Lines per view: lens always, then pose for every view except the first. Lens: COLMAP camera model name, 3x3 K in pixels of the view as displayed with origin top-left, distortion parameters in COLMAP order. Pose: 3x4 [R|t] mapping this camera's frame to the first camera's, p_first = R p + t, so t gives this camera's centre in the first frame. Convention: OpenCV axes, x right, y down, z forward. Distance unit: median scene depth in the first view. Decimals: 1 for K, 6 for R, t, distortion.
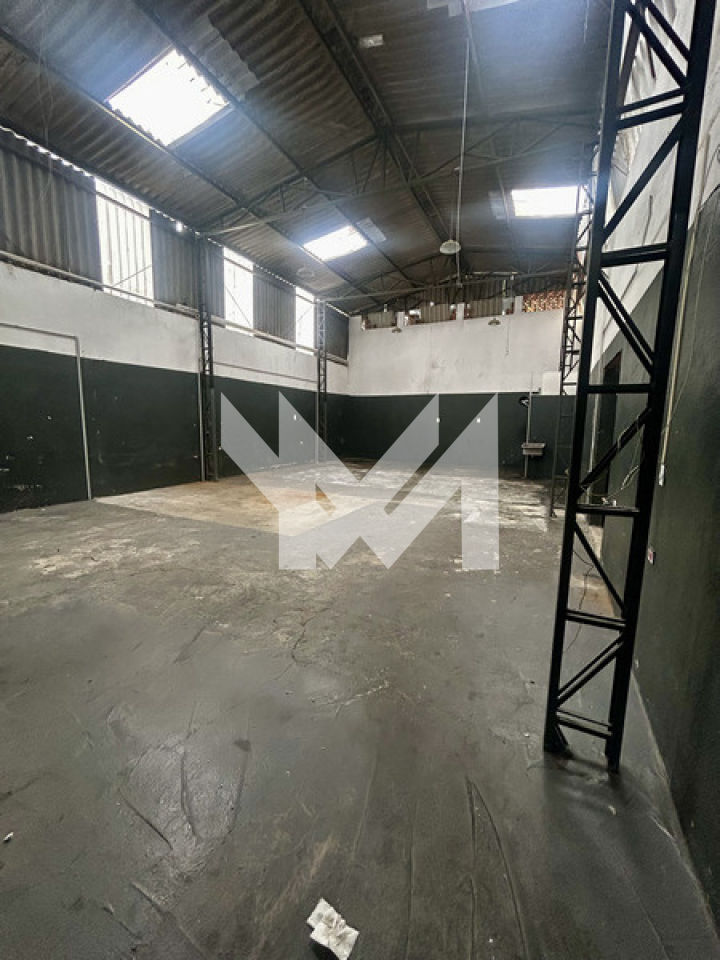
lens RADIAL K [[388.0, 0, 361.4], [0, 388.0, 482.1], [0, 0, 1]] dist [-0.000449, 0.000302]
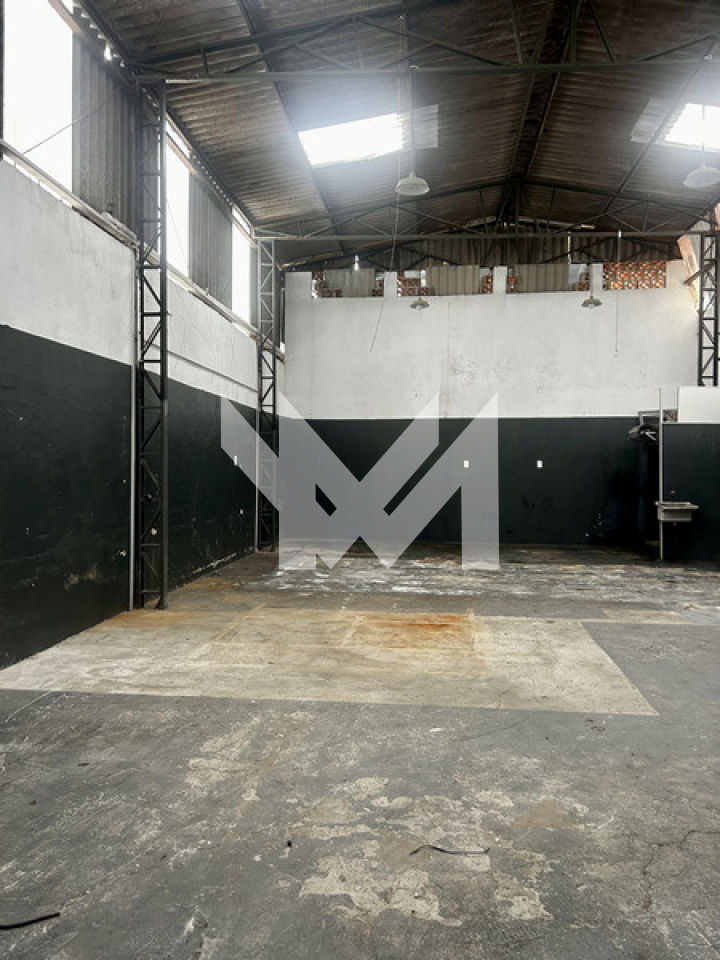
lens RADIAL K [[714.8, 0, 371.0], [0, 714.8, 477.1], [0, 0, 1]] dist [0.059380, -0.065671]
pose [[0.935898, -0.012863, 0.352035, -0.384699], [0.061043, 0.990137, -0.126107, -0.027077], [-0.346941, 0.139513, 0.927453, 0.130790]]
